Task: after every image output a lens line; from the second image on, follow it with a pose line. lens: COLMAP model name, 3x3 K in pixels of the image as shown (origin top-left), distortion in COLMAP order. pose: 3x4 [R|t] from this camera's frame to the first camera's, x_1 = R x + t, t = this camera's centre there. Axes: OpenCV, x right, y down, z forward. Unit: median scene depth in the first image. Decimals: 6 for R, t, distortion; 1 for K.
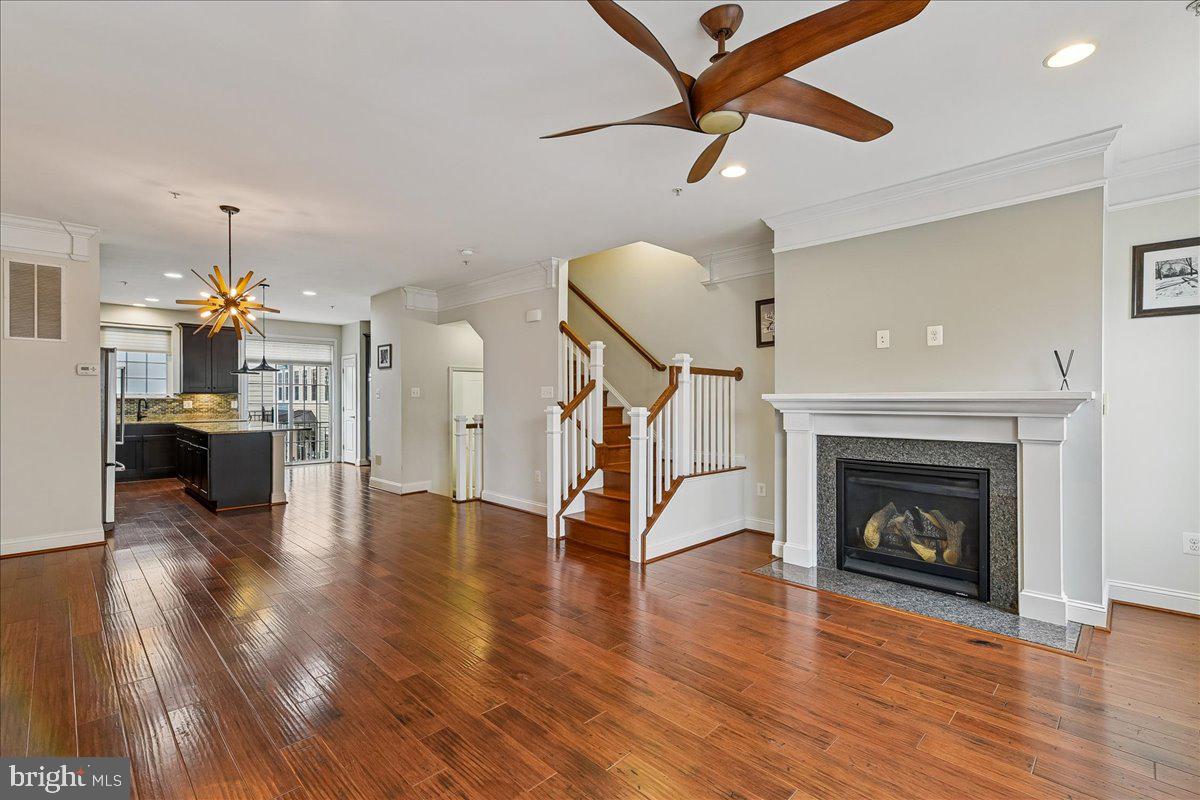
lens RADIAL K [[537.6, 0, 601.6], [0, 537.6, 401.6], [0, 0, 1]] dist [0.006040, -0.000037]
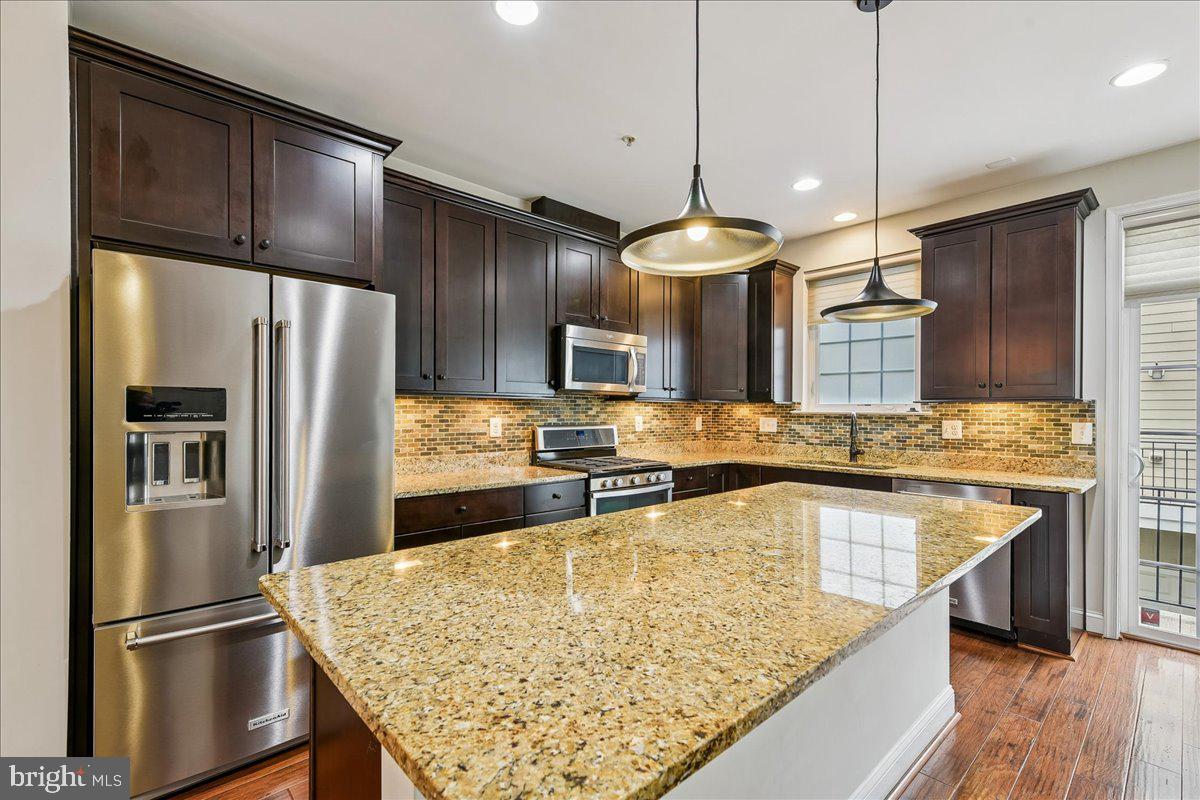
lens RADIAL K [[531.9, 0, 596.5], [0, 531.9, 412.3], [0, 0, 1]] dist [0.003620, 0.000233]
pose [[-0.053994, 0.000248, -0.998541, -0.693893], [-0.008892, 0.999960, 0.000729, -0.010524], [0.998502, 0.008919, -0.053990, 1.489540]]
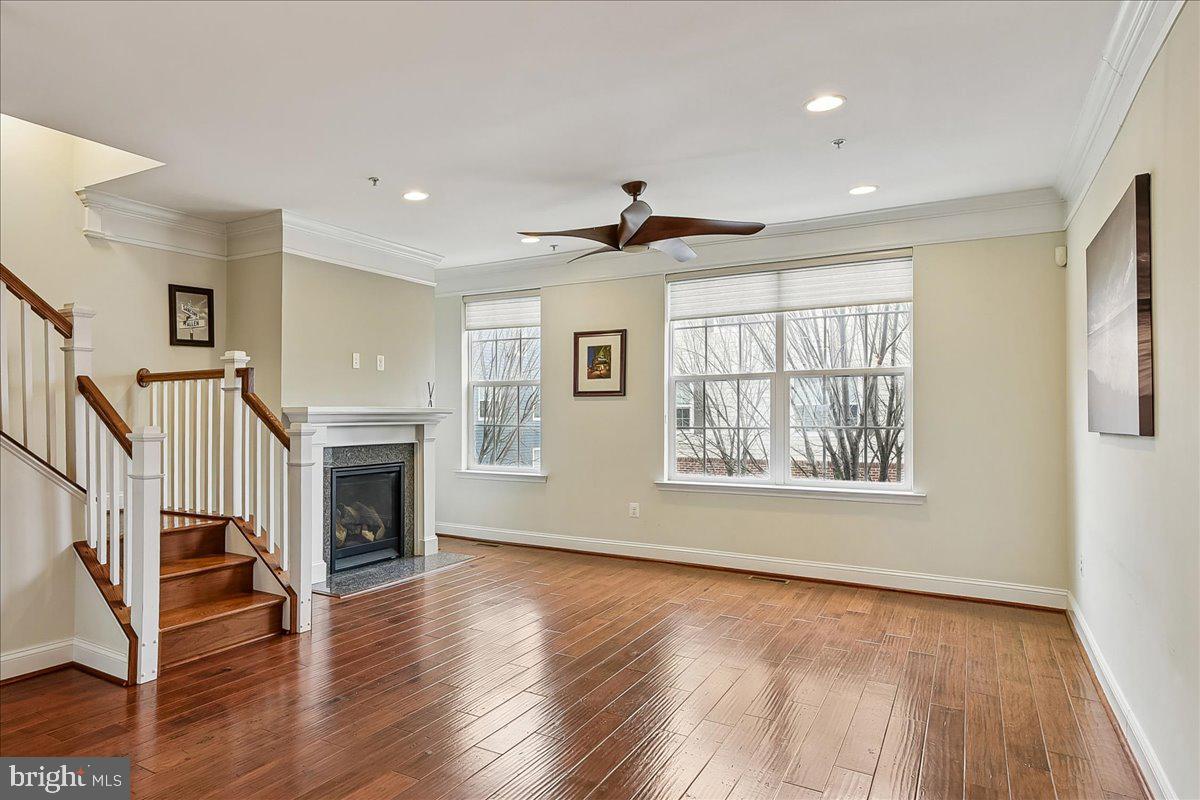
lens RADIAL K [[726.3, 0, 441.3], [0, 726.3, 393.5], [0, 0, 1]] dist [0.000347, 0.001240]
pose [[-0.136810, 0.033300, 0.990037, -0.874970], [0.004861, 0.999445, -0.032945, 0.004898], [-0.990585, 0.000305, -0.136896, 0.848408]]
